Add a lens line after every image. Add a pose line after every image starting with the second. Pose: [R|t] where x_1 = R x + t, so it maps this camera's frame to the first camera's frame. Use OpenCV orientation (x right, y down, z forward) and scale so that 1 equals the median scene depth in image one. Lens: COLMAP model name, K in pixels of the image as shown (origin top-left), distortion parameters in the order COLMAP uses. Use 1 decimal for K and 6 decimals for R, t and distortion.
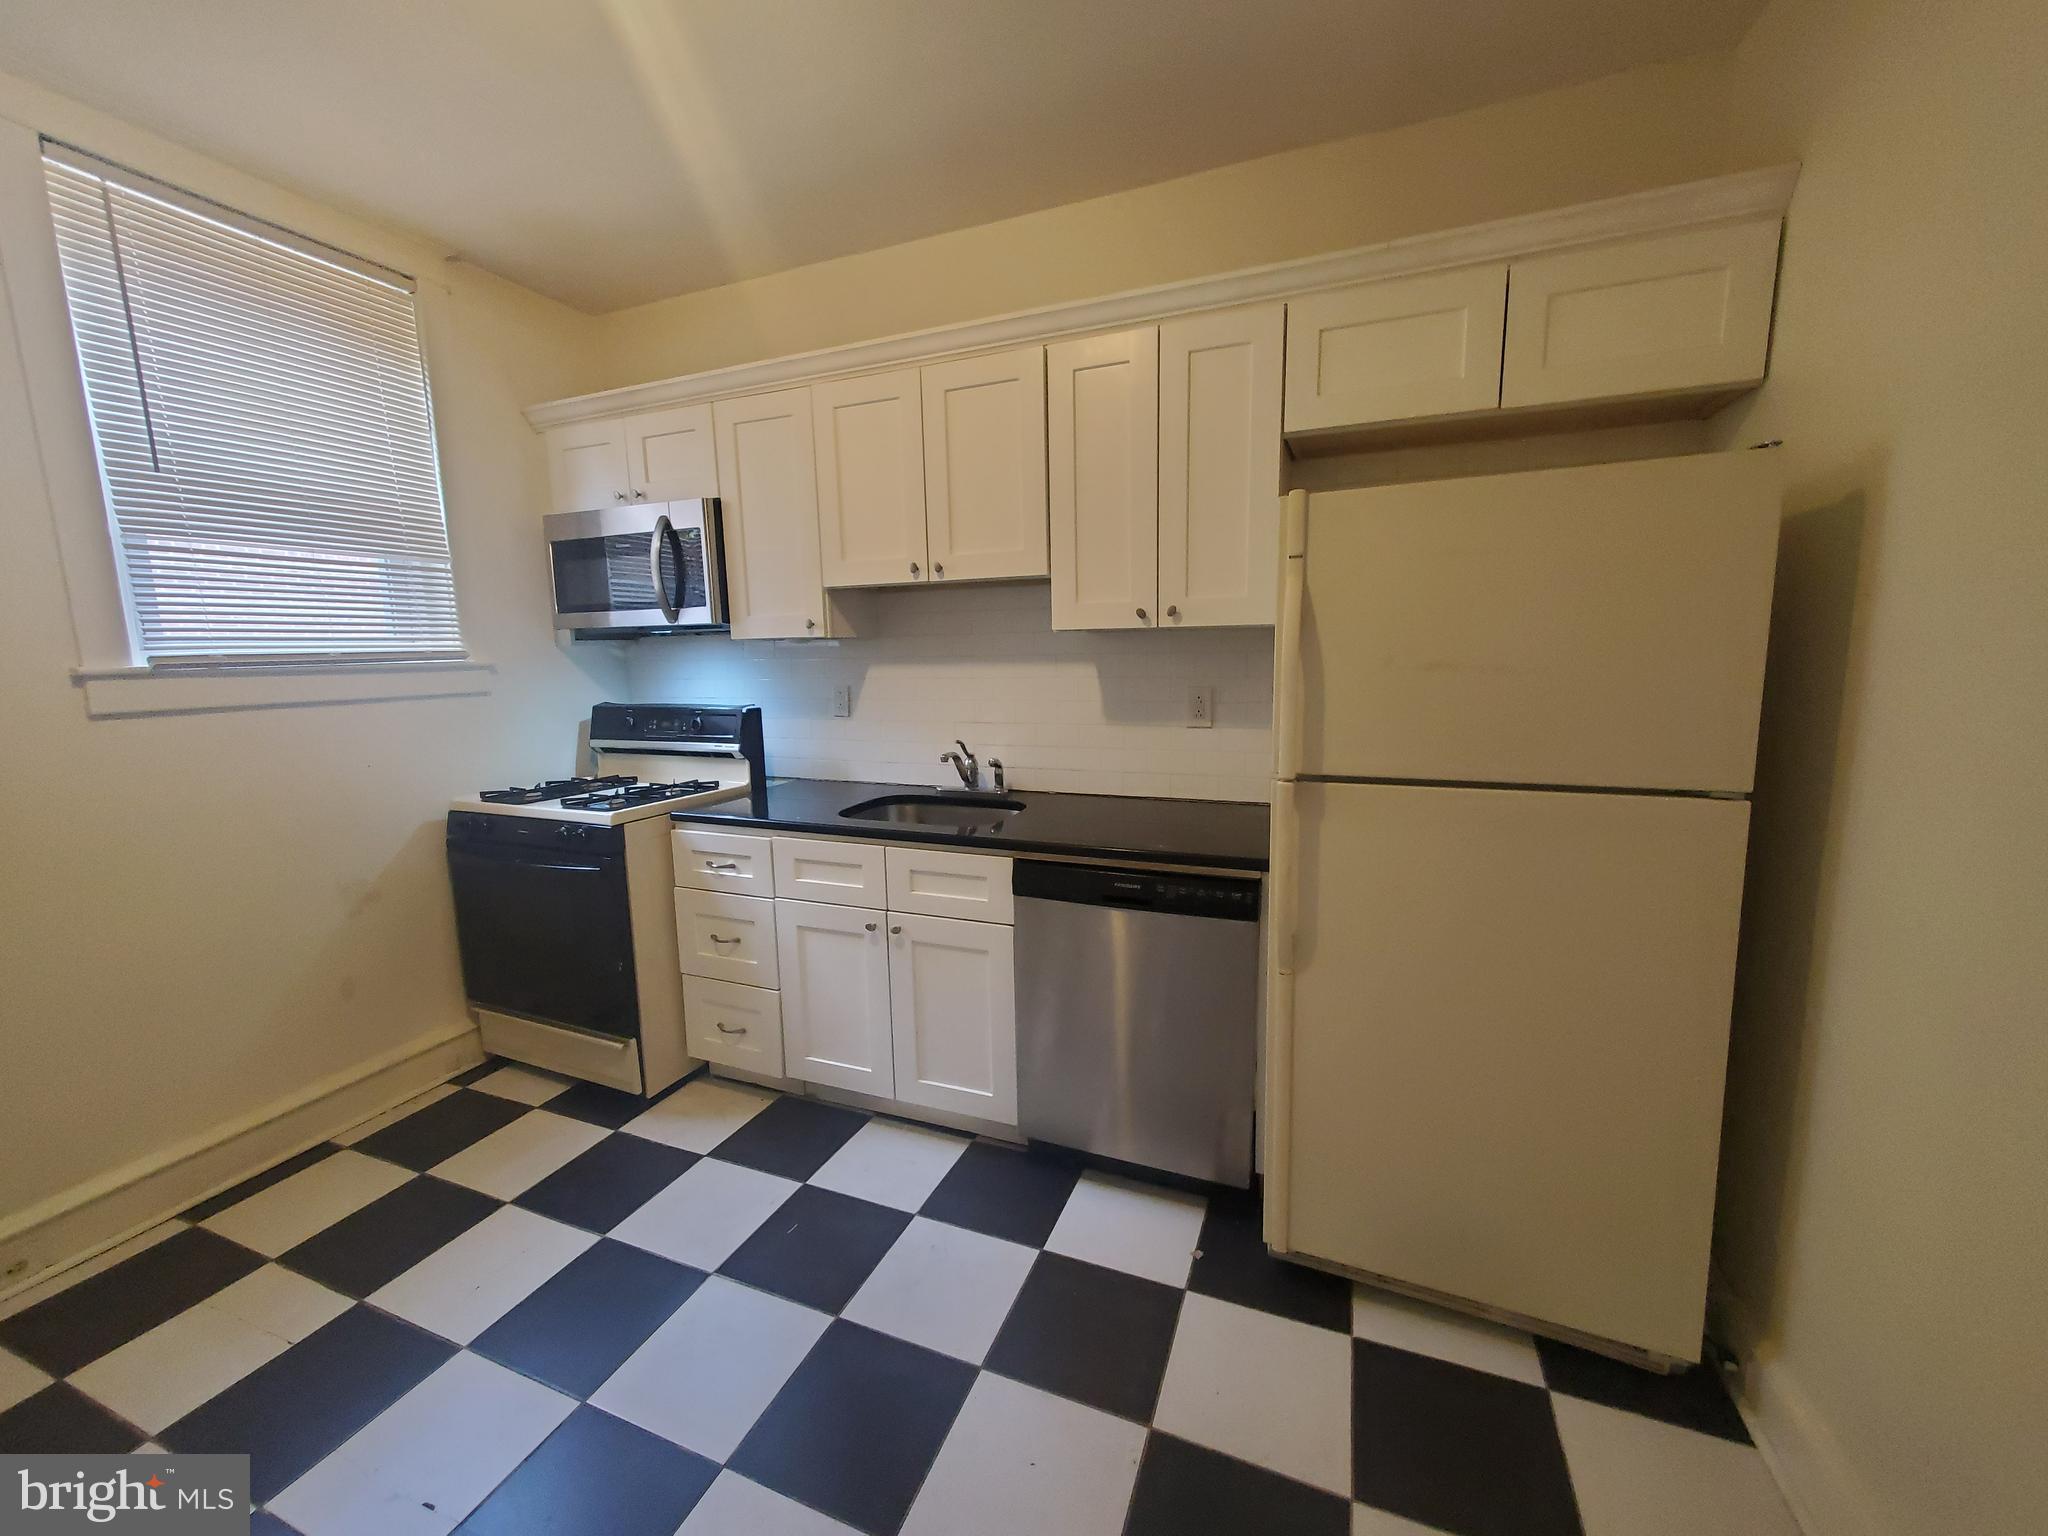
lens RADIAL K [[810.9, 0, 1029.3], [0, 810.9, 764.7], [0, 0, 1]] dist [0.002567, -0.001683]
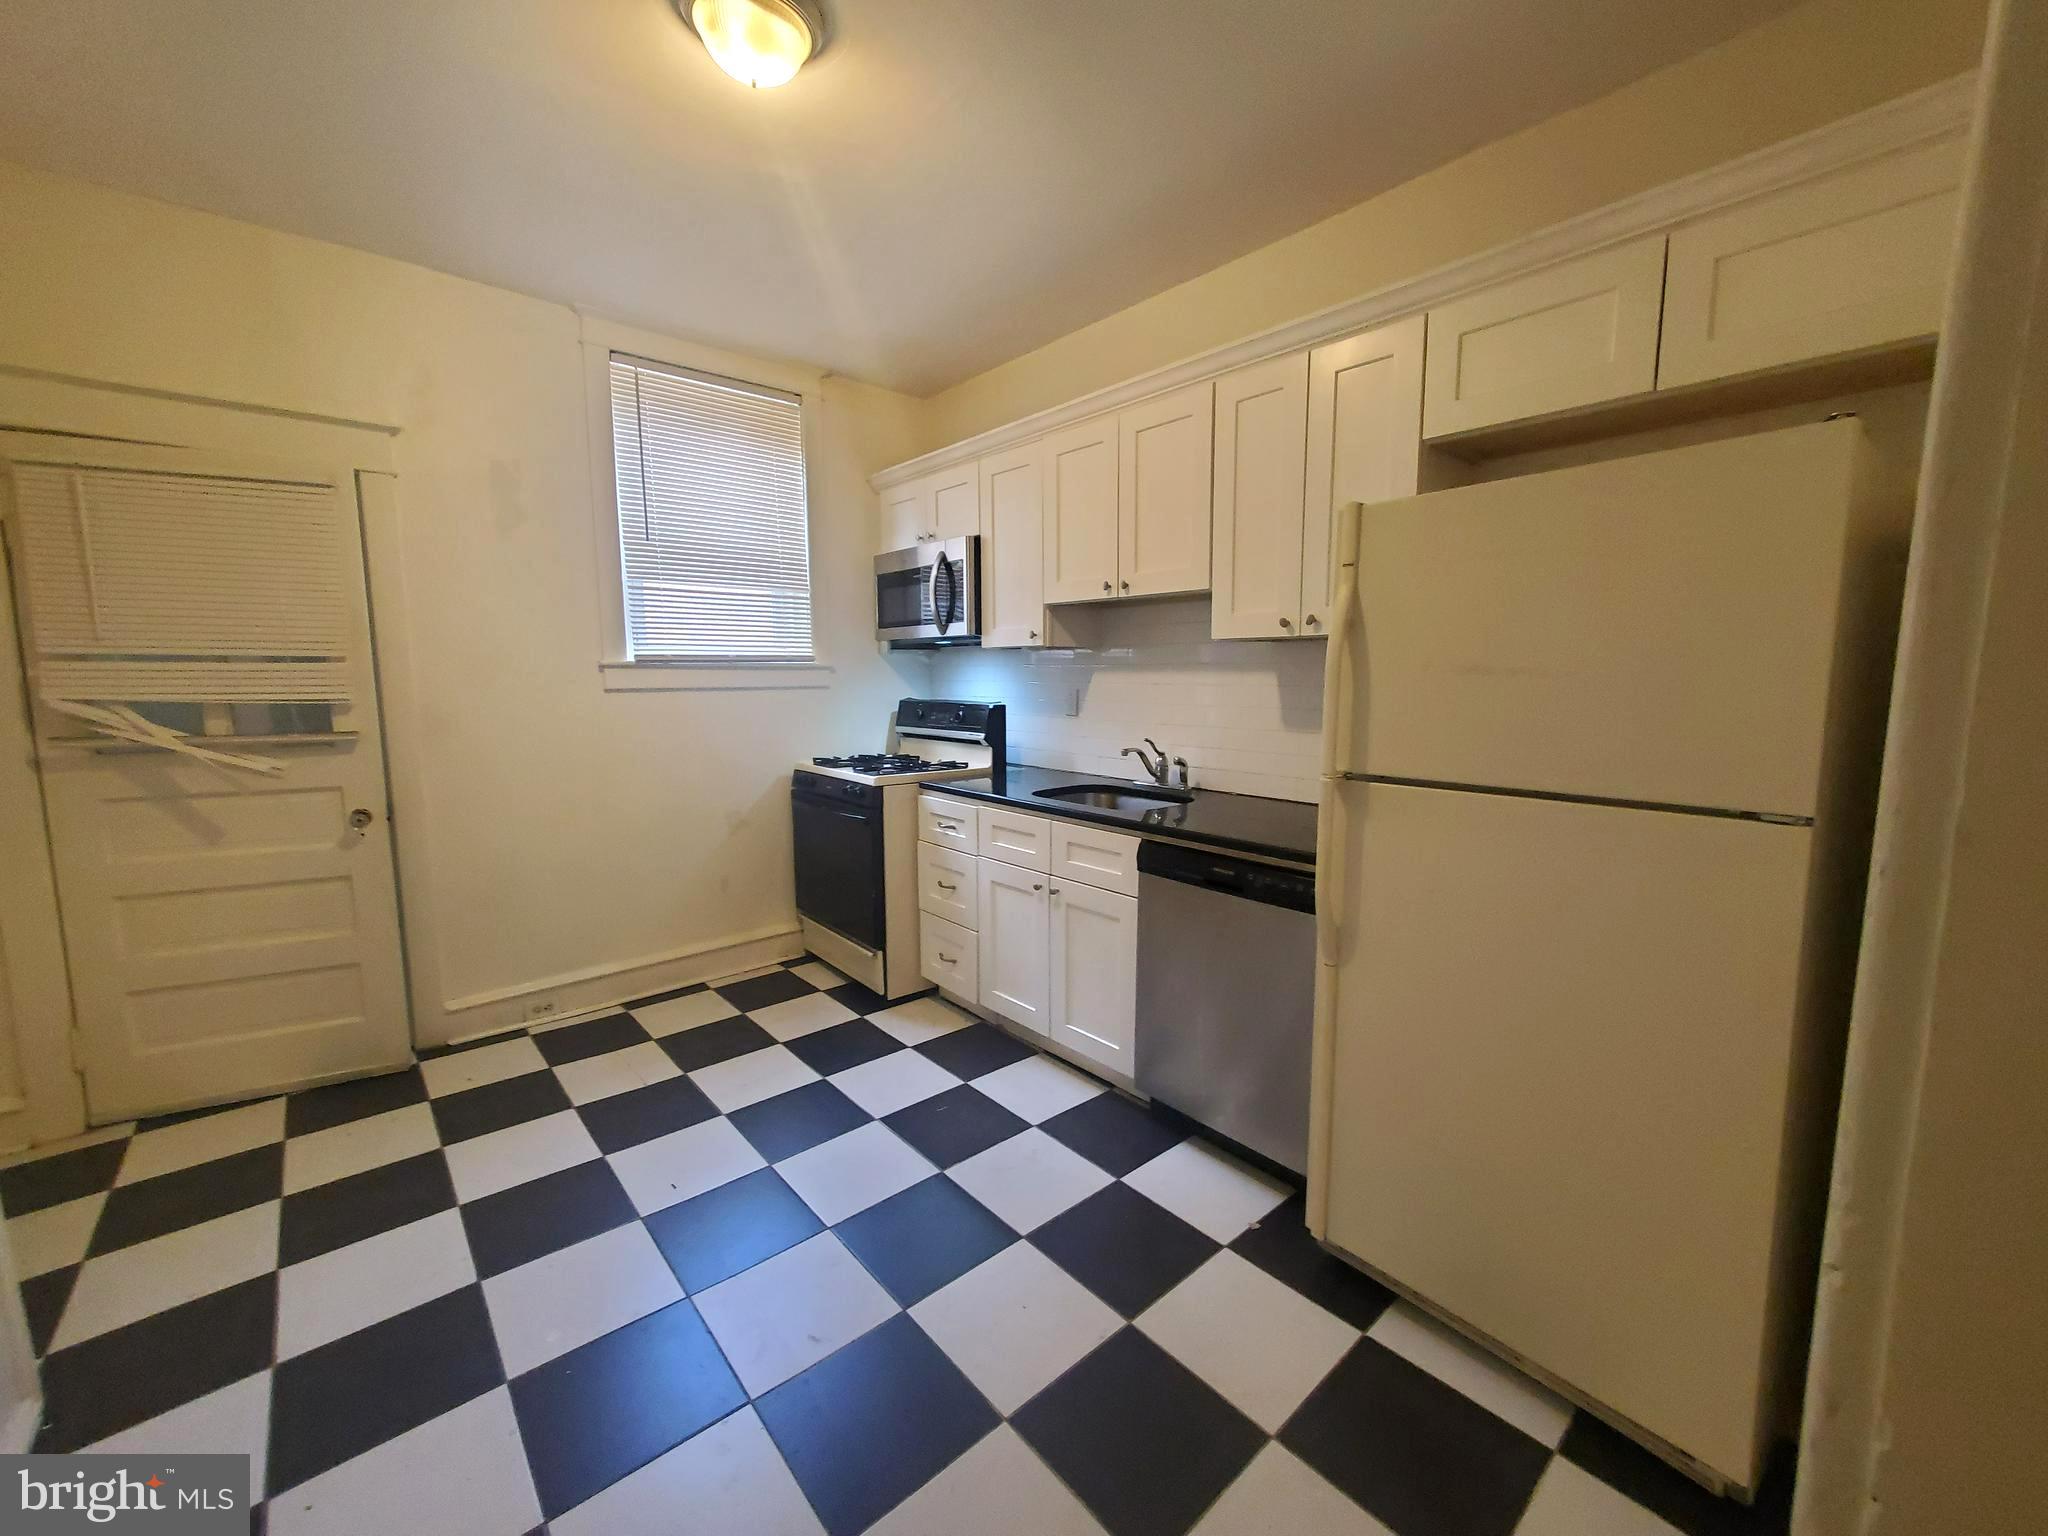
lens RADIAL K [[810.9, 0, 1014.4], [0, 810.9, 764.4], [0, 0, 1]] dist [0.002567, -0.001683]
pose [[0.888803, 0.069254, -0.453026, 0.305081], [-0.079775, 0.996804, -0.004132, 0.028565], [0.451293, 0.039813, 0.891487, -0.088033]]
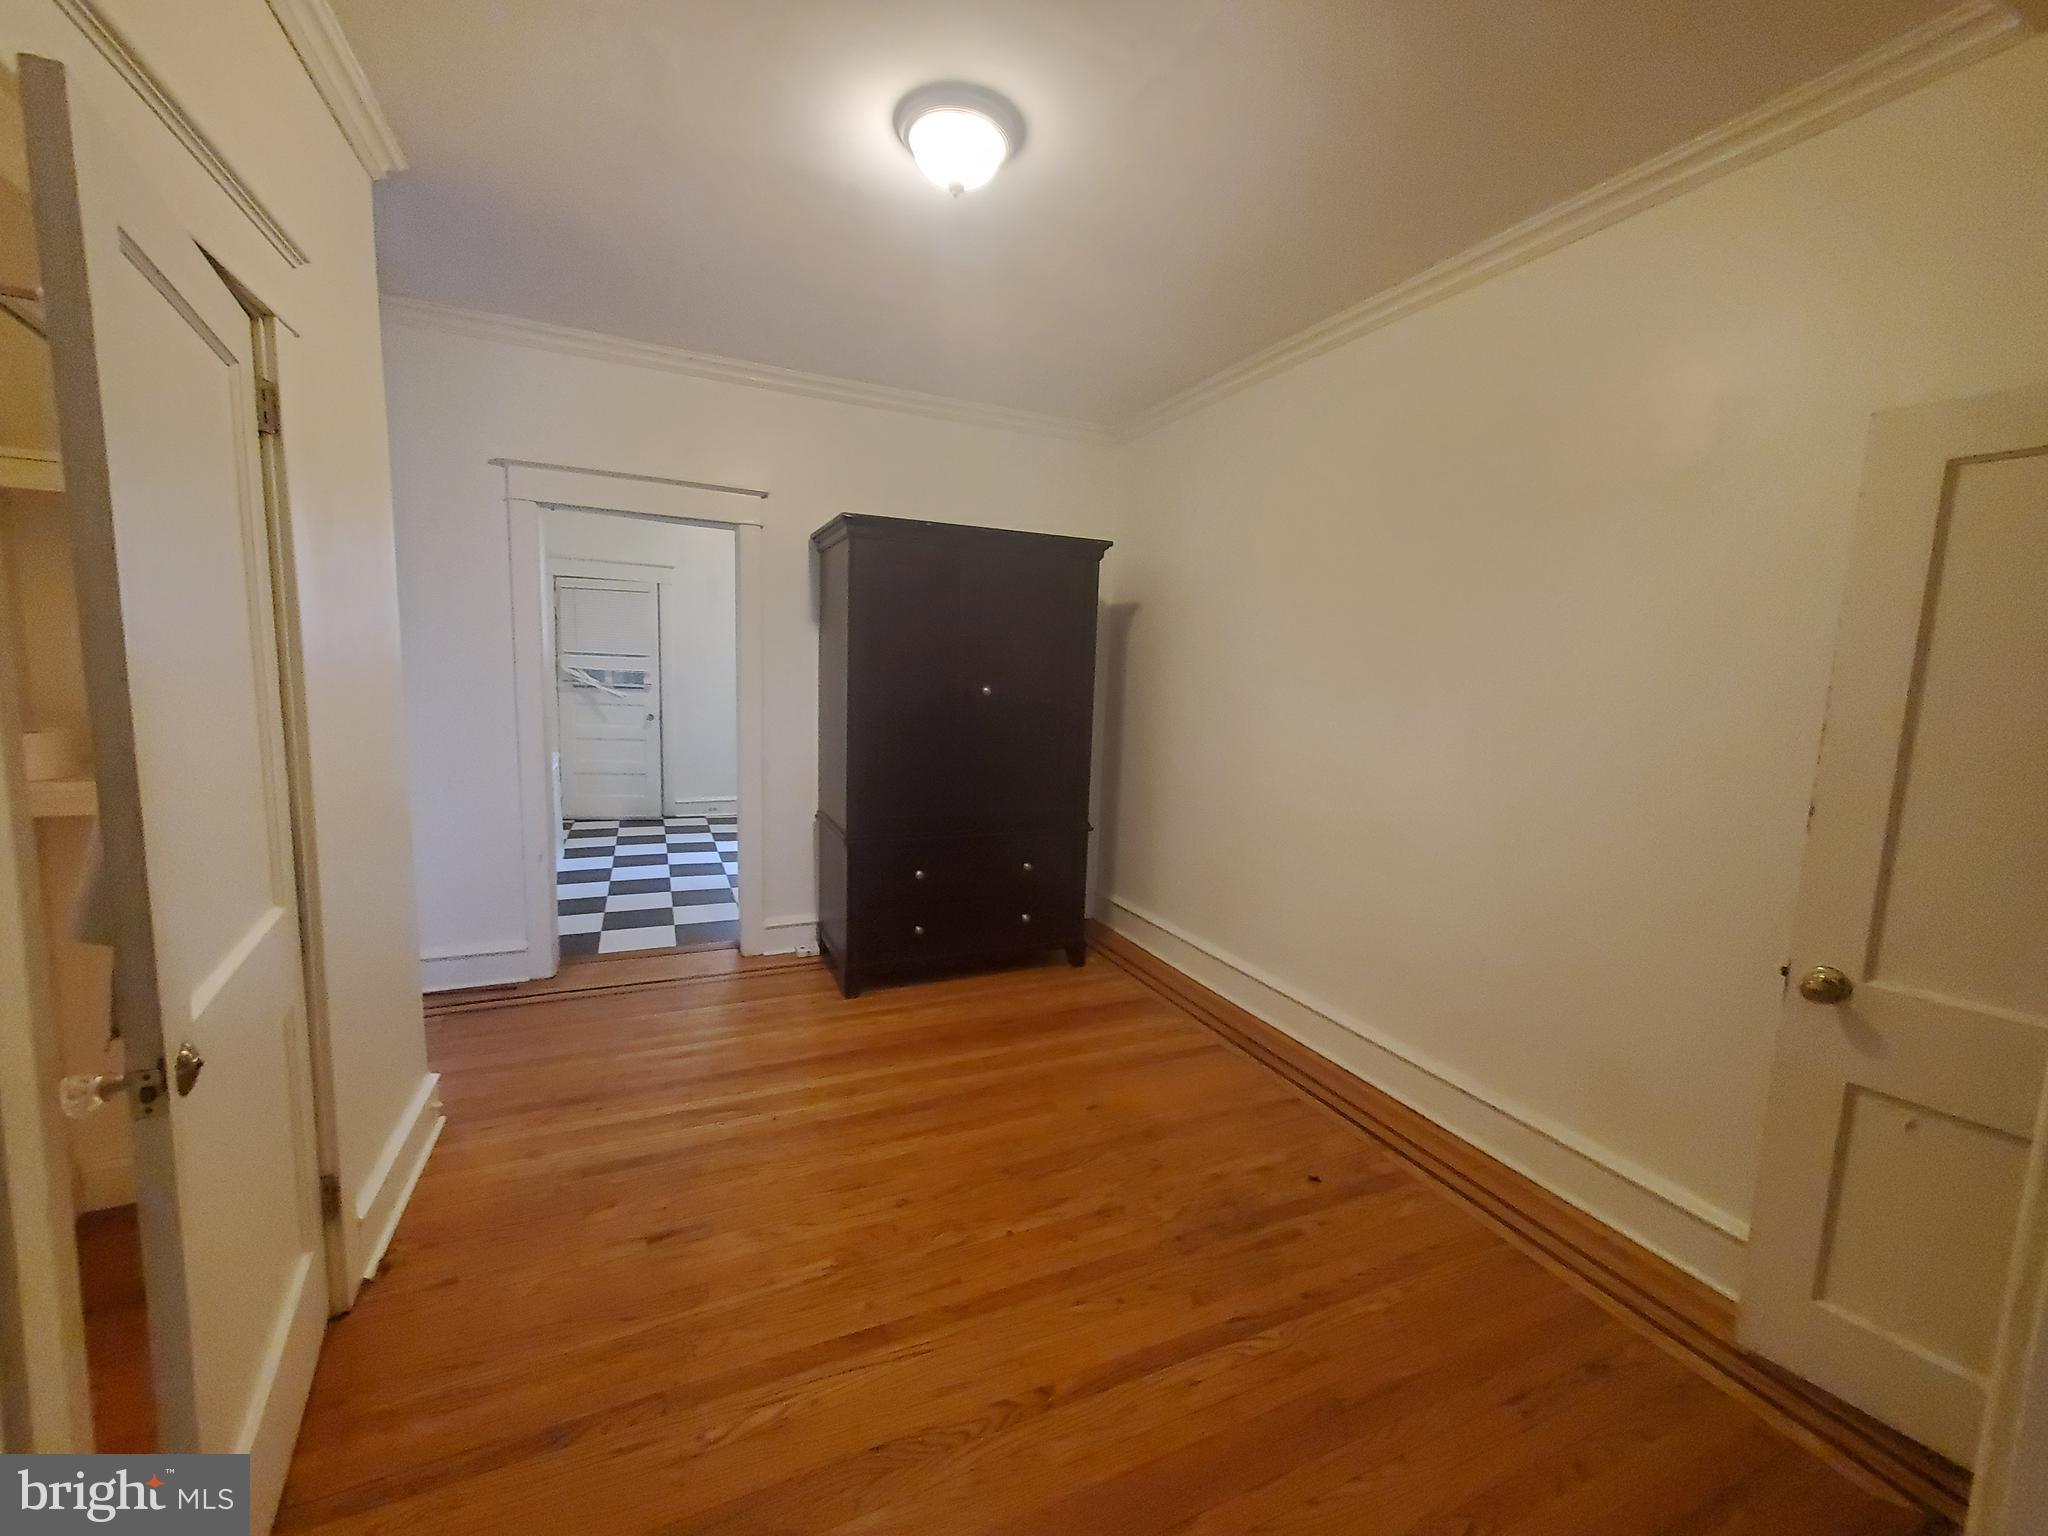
lens RADIAL K [[810.9, 0, 1021.2], [0, 810.9, 775.5], [0, 0, 1]] dist [0.002567, -0.001683]
pose [[0.753332, 0.120108, -0.646579, 1.959134], [-0.138651, 0.990089, 0.022376, 0.129070], [0.642858, 0.072792, 0.762519, -0.865974]]
